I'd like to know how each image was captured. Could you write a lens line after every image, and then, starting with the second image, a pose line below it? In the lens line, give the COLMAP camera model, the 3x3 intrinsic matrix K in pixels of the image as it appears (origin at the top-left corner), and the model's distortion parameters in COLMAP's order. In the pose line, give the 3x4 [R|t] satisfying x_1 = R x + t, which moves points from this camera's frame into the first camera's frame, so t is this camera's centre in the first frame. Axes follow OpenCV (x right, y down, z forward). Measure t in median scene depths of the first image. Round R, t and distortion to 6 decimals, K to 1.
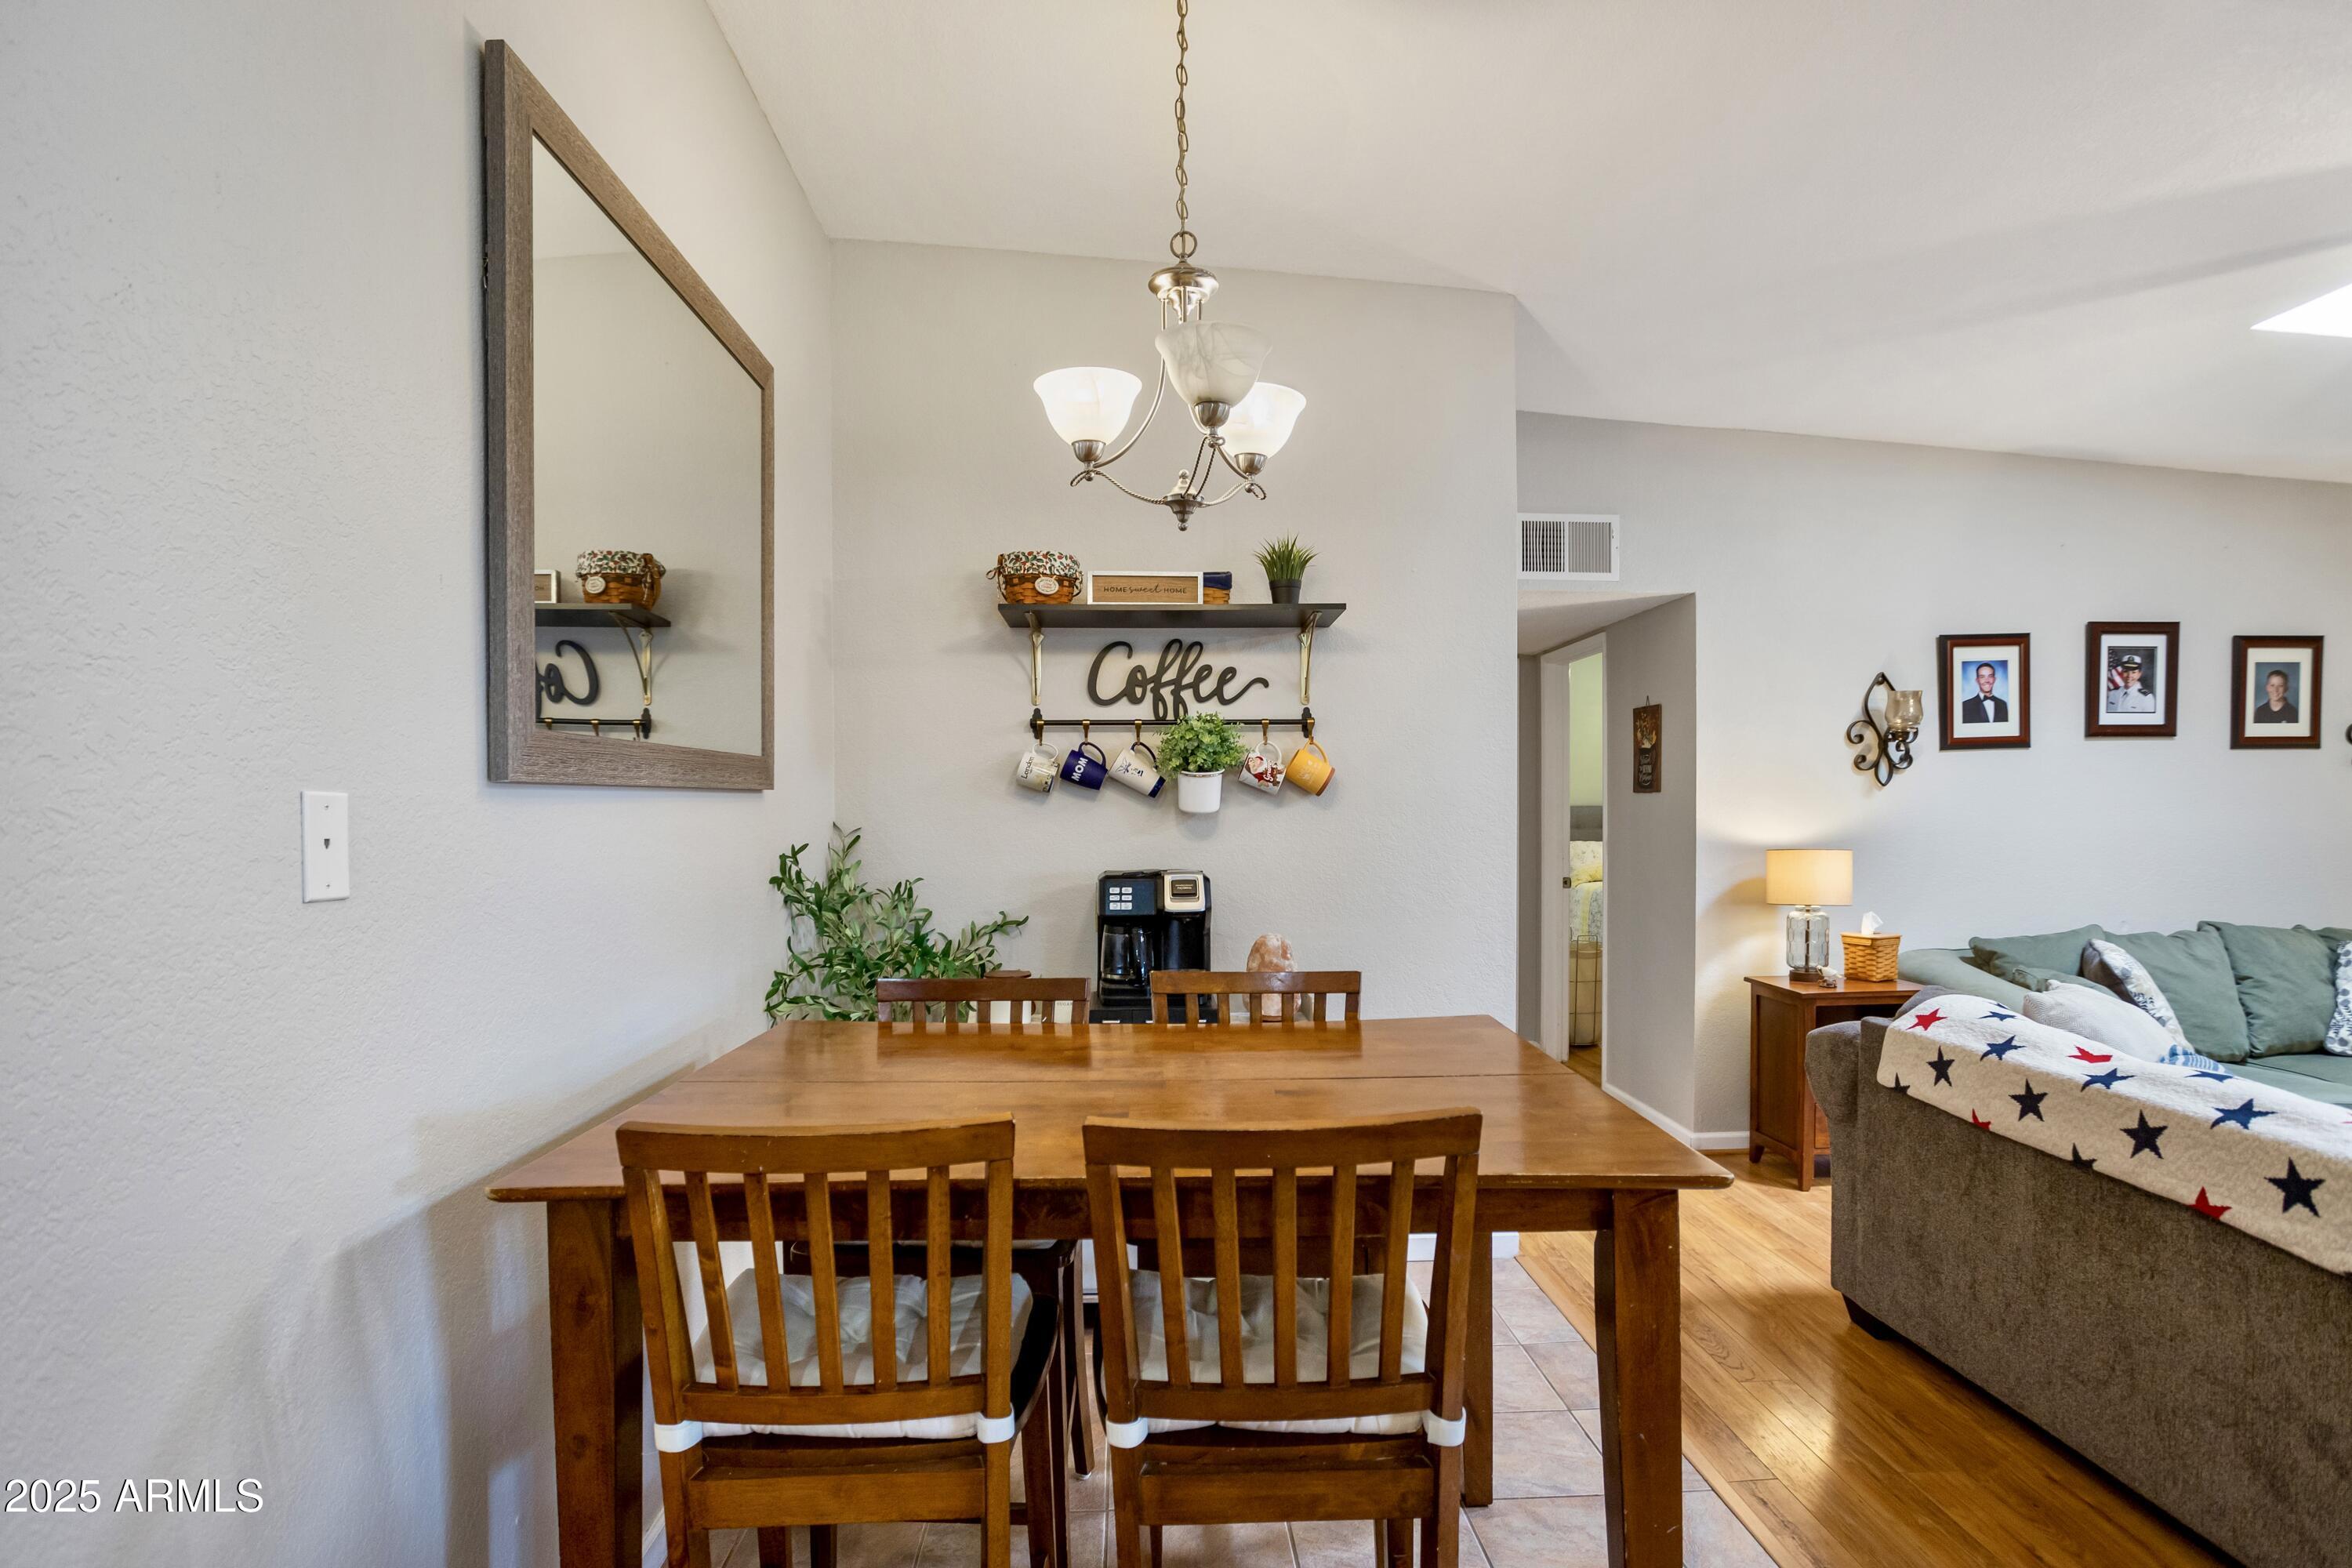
lens RADIAL K [[1212.1, 0, 1170.9], [0, 1212.1, 832.9], [0, 0, 1]] dist [-0.047026, 0.023292]
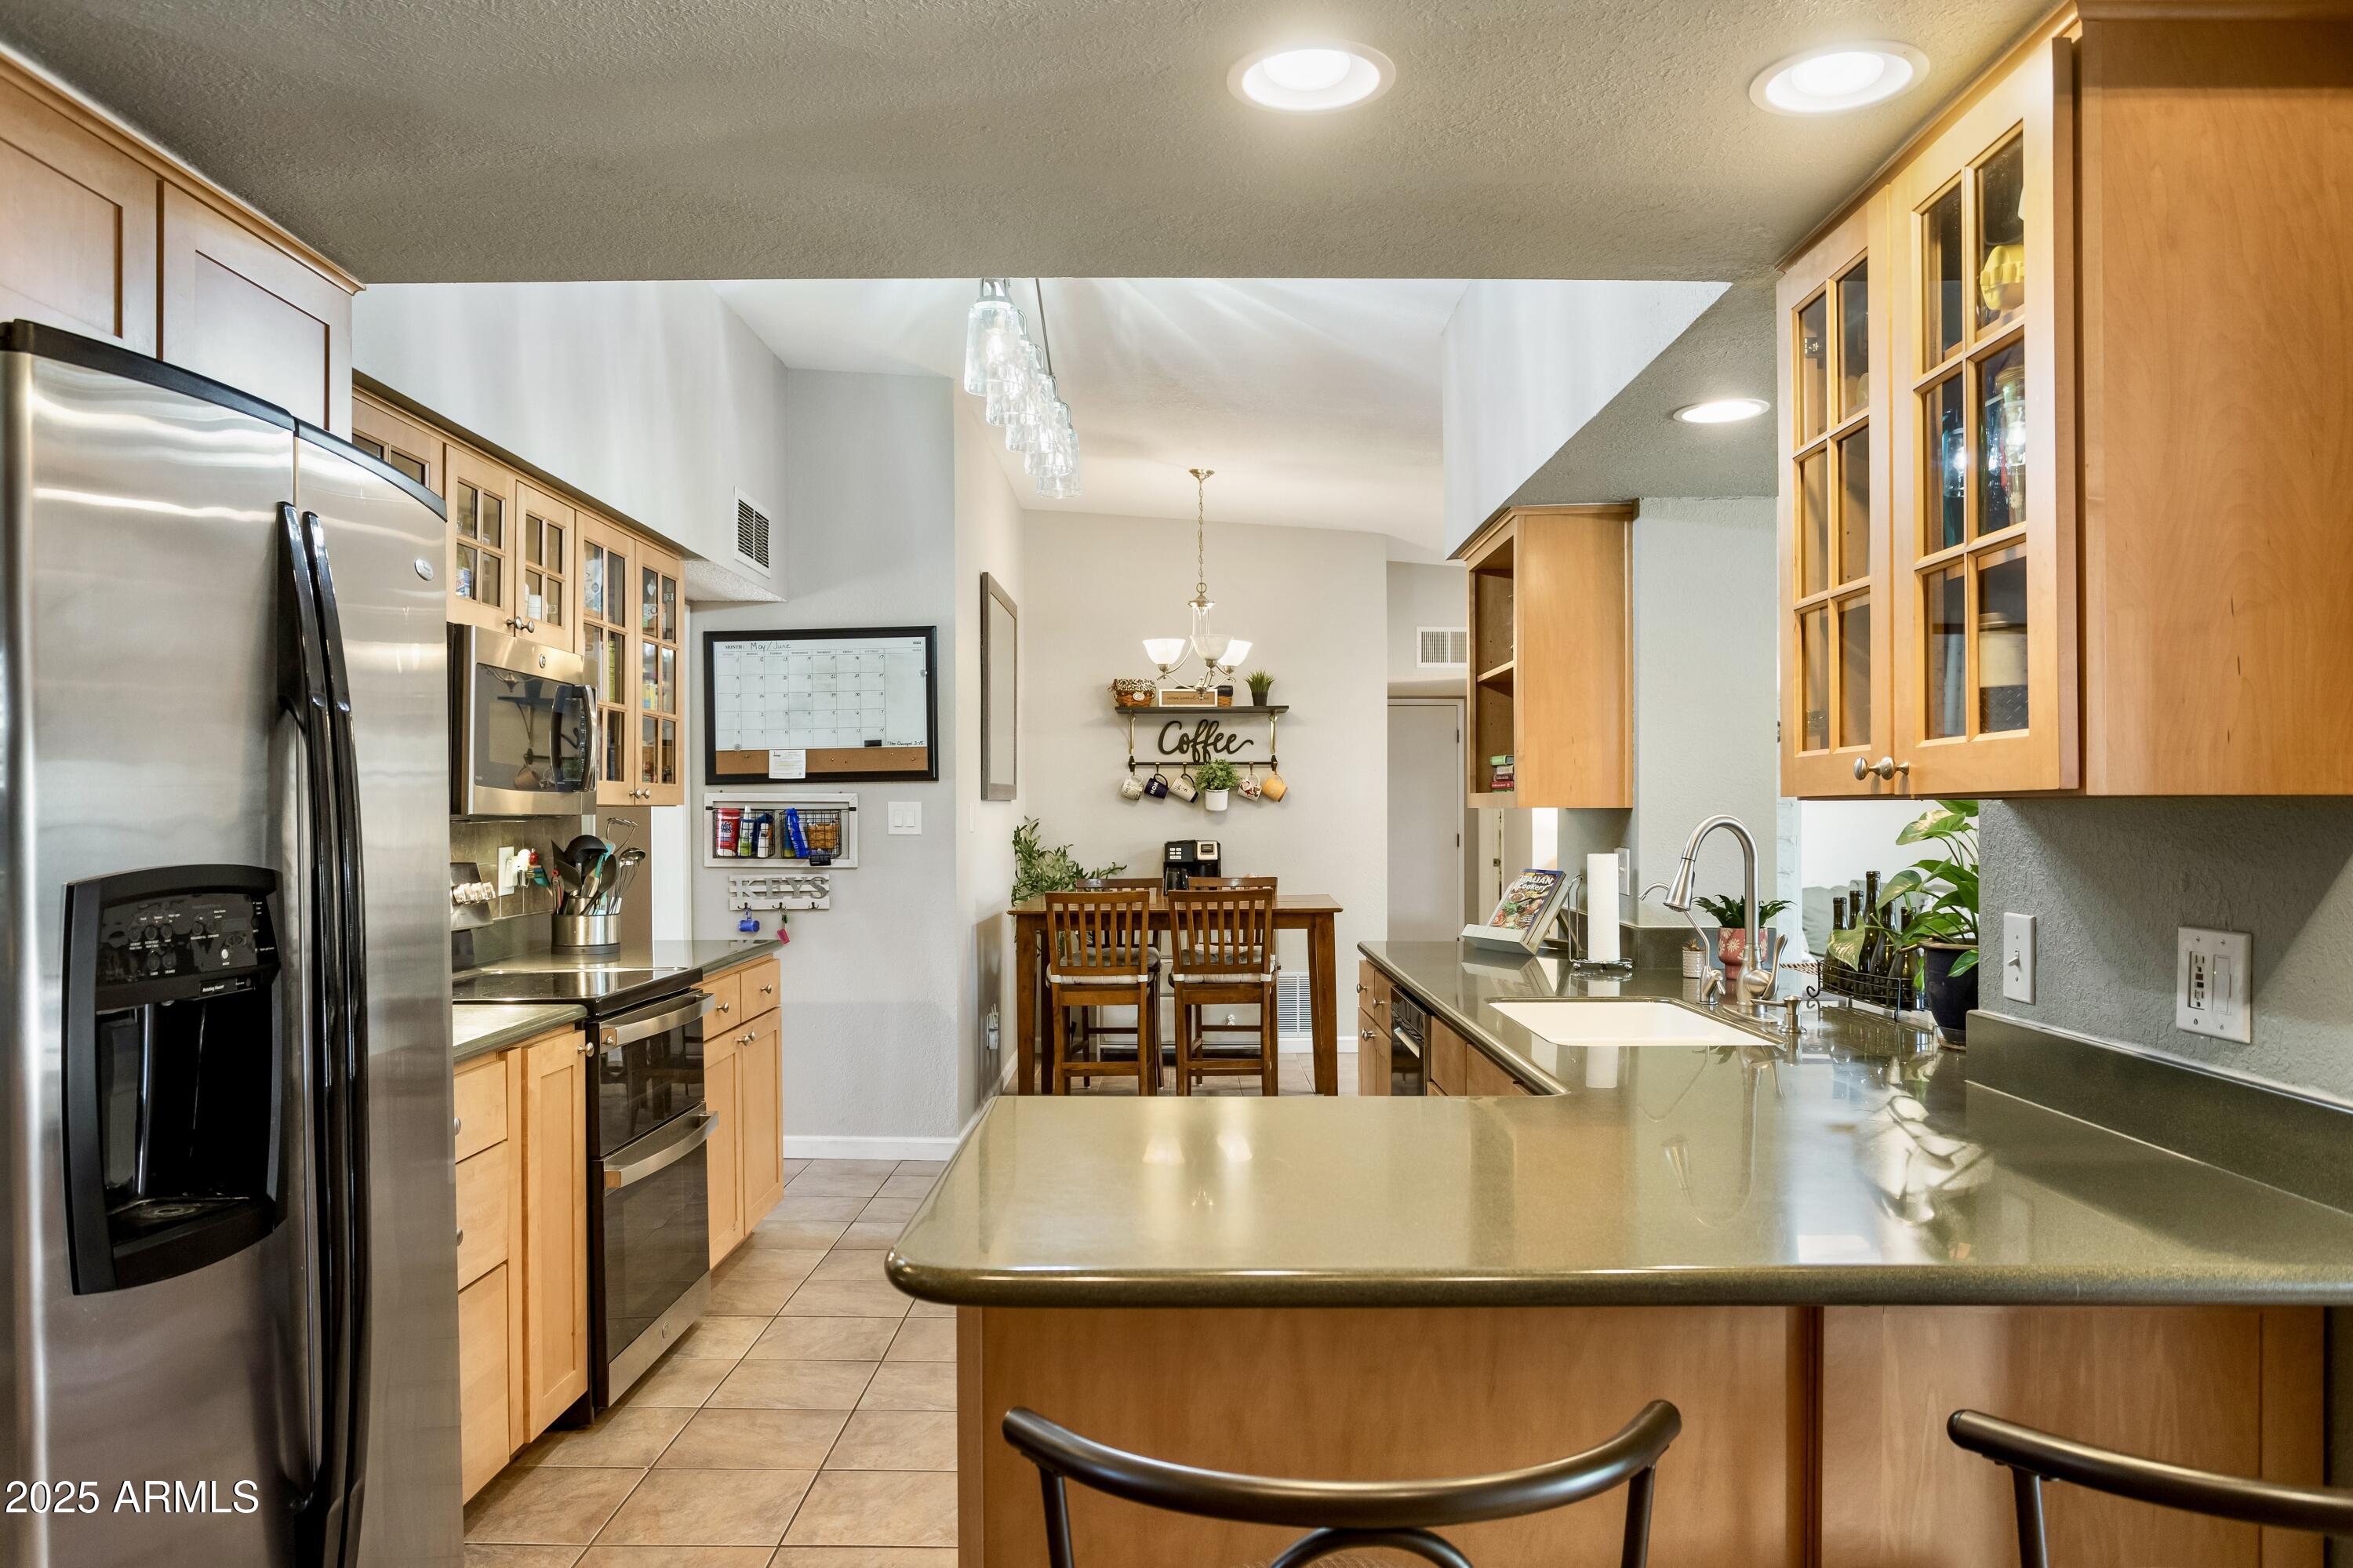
lens RADIAL K [[1210.7, 0, 1184.8], [0, 1210.7, 794.4], [0, 0, 1]] dist [-0.071993, 0.039773]
pose [[0.999557, 0.001102, -0.029747, 0.030452], [-0.001998, 0.999545, -0.030091, 0.015338], [0.029700, 0.030137, 0.999104, -0.917900]]
